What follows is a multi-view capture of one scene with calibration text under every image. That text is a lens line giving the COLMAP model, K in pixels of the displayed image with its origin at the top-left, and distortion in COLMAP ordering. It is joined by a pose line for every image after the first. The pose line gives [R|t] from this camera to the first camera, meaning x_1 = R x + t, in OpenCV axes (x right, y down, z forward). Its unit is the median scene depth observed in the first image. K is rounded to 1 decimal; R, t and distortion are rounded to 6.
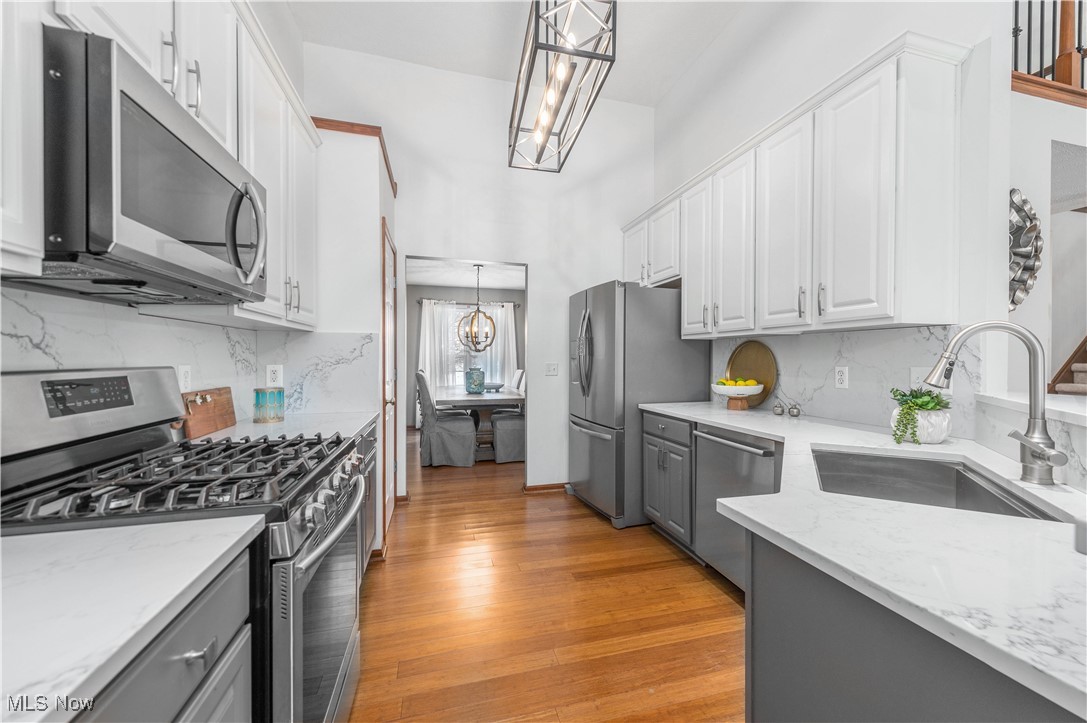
lens RADIAL K [[432.9, 0, 557.6], [0, 432.9, 360.7], [0, 0, 1]] dist [0.014111, -0.004263]
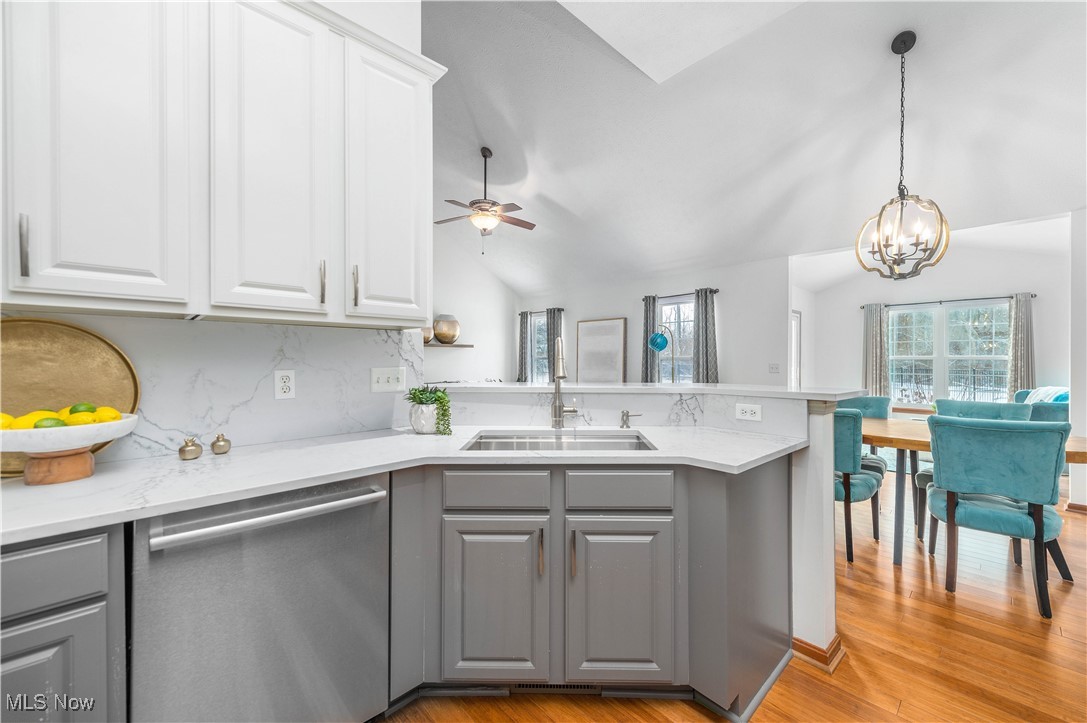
lens RADIAL K [[432.9, 0, 564.7], [0, 432.9, 363.2], [0, 0, 1]] dist [0.014111, -0.004263]
pose [[-0.481682, -0.009939, 0.876290, -0.264549], [0.002986, 0.999911, 0.012982, -0.008092], [-0.876341, 0.008870, -0.481610, 1.023707]]
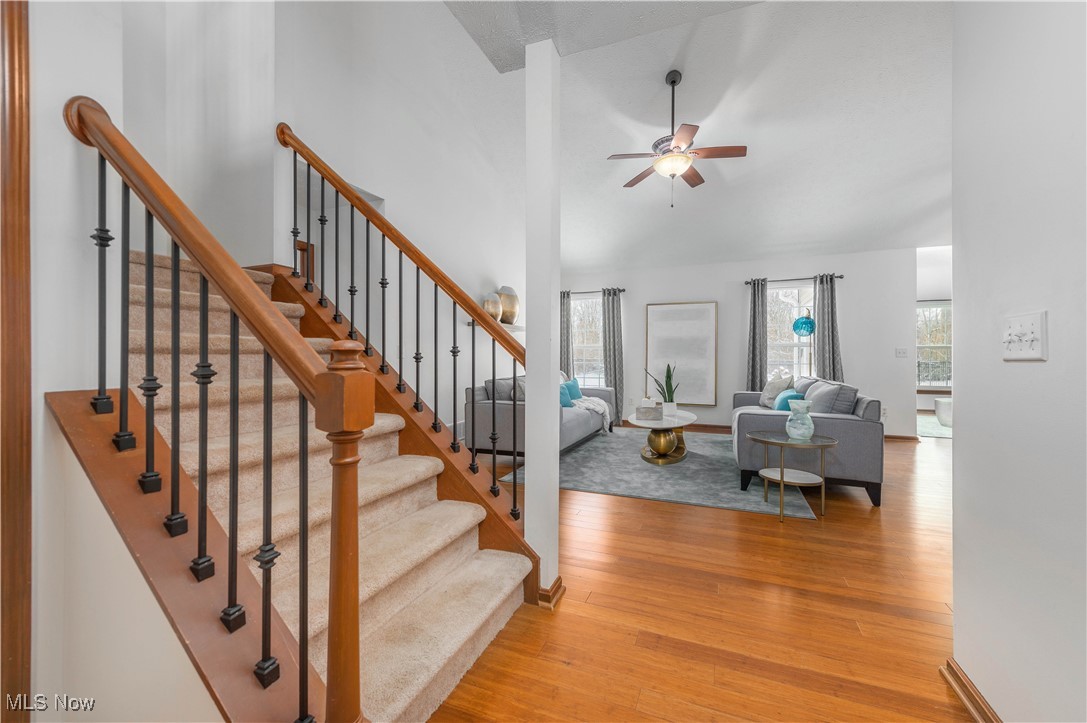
lens RADIAL K [[432.9, 0, 550.0], [0, 432.9, 356.9], [0, 0, 1]] dist [0.014111, -0.004263]
pose [[-0.795024, -0.000019, 0.606579, 1.444925], [0.002821, 0.999989, 0.003728, 0.064345], [-0.606572, 0.004675, -0.795015, 2.142082]]
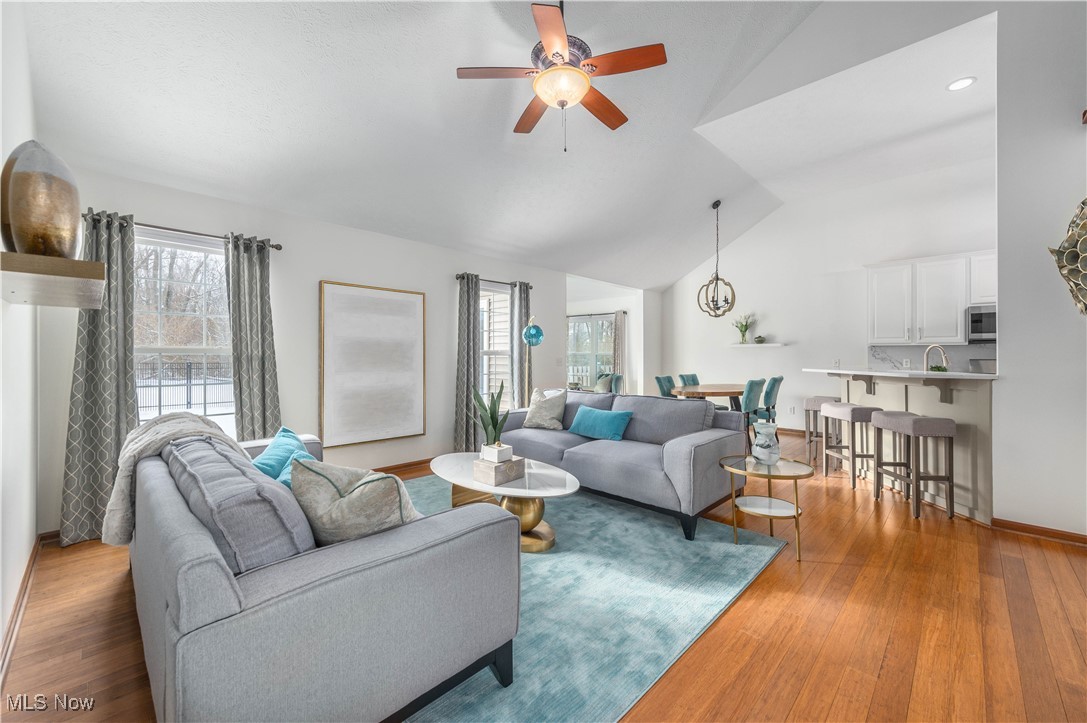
lens RADIAL K [[432.9, 0, 551.4], [0, 432.9, 348.2], [0, 0, 1]] dist [0.014111, -0.004263]
pose [[-0.863571, -0.013512, -0.504046, 2.890925], [-0.008907, 0.999894, -0.011545, -0.003961], [0.504149, -0.005480, -0.863600, 1.314944]]
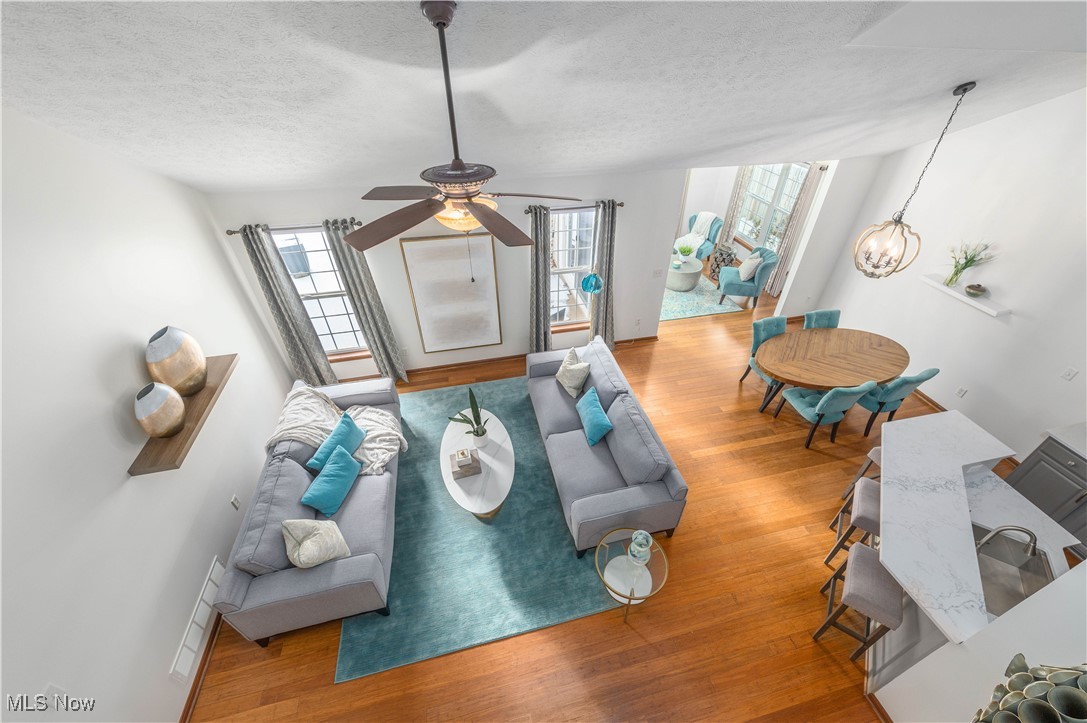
lens RADIAL K [[432.9, 0, 558.1], [0, 432.9, 355.1], [0, 0, 1]] dist [0.014111, -0.004263]
pose [[-0.999357, -0.034043, 0.011215, 1.944030], [-0.020415, 0.797805, 0.602569, -1.192374], [-0.029461, 0.601953, -0.797988, 1.320657]]
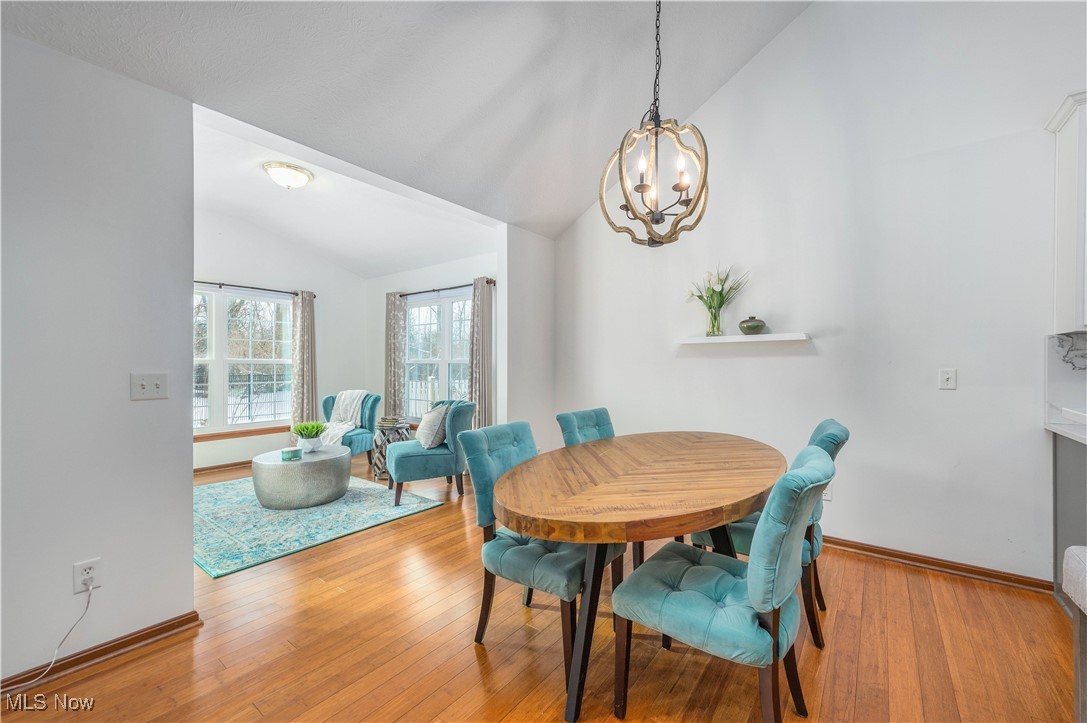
lens RADIAL K [[432.9, 0, 560.7], [0, 432.9, 362.2], [0, 0, 1]] dist [0.014111, -0.004263]
pose [[-0.791497, -0.003220, -0.611165, 1.226992], [-0.003392, 0.999994, -0.000876, 0.004153], [0.611164, 0.001380, -0.791503, 0.002079]]
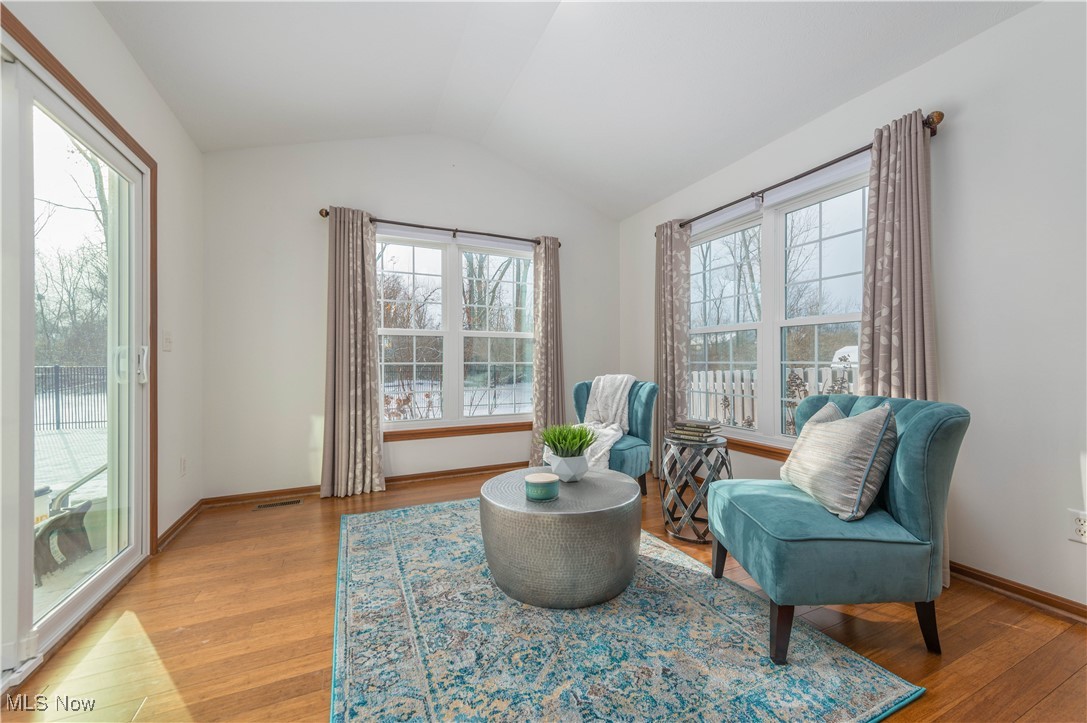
lens RADIAL K [[432.9, 0, 550.0], [0, 432.9, 354.0], [0, 0, 1]] dist [0.014111, -0.004263]
pose [[-0.987509, 0.000636, -0.157563, 1.135339], [0.002420, 0.999935, -0.011135, 0.110384], [0.157546, -0.011377, -0.987446, -1.175441]]
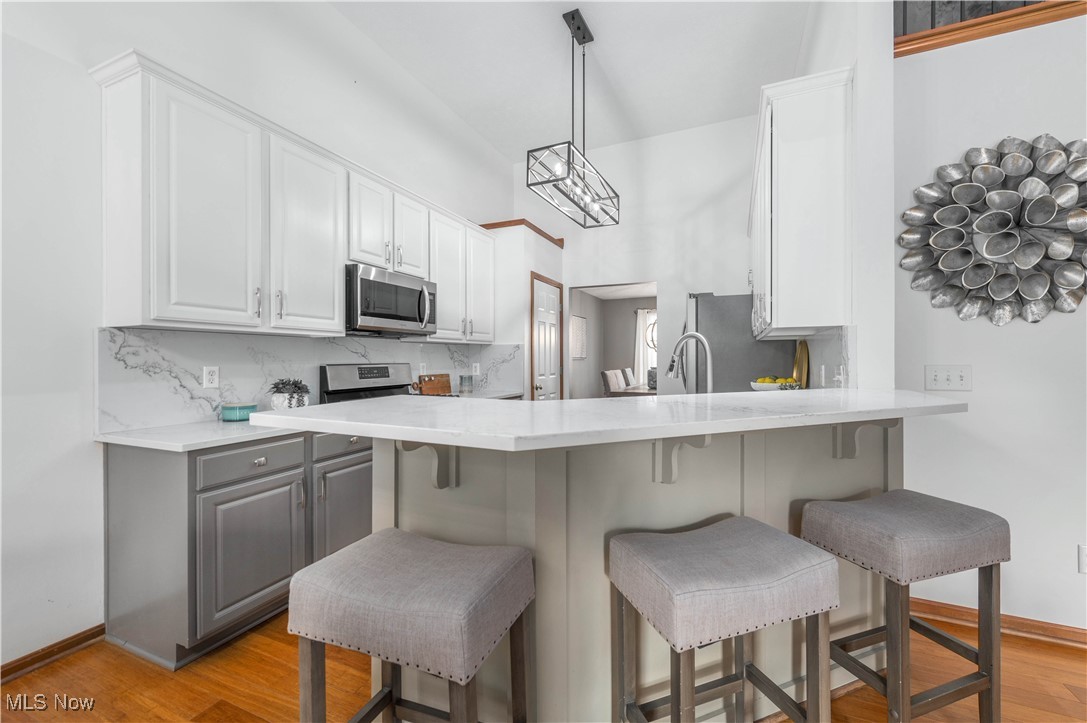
lens RADIAL K [[432.9, 0, 551.3], [0, 432.9, 361.9], [0, 0, 1]] dist [0.014111, -0.004263]
pose [[0.773839, -0.000196, -0.633383, 0.859822], [0.001335, 0.999998, 0.001322, 0.002461], [0.633381, -0.001869, 0.773838, -0.243156]]
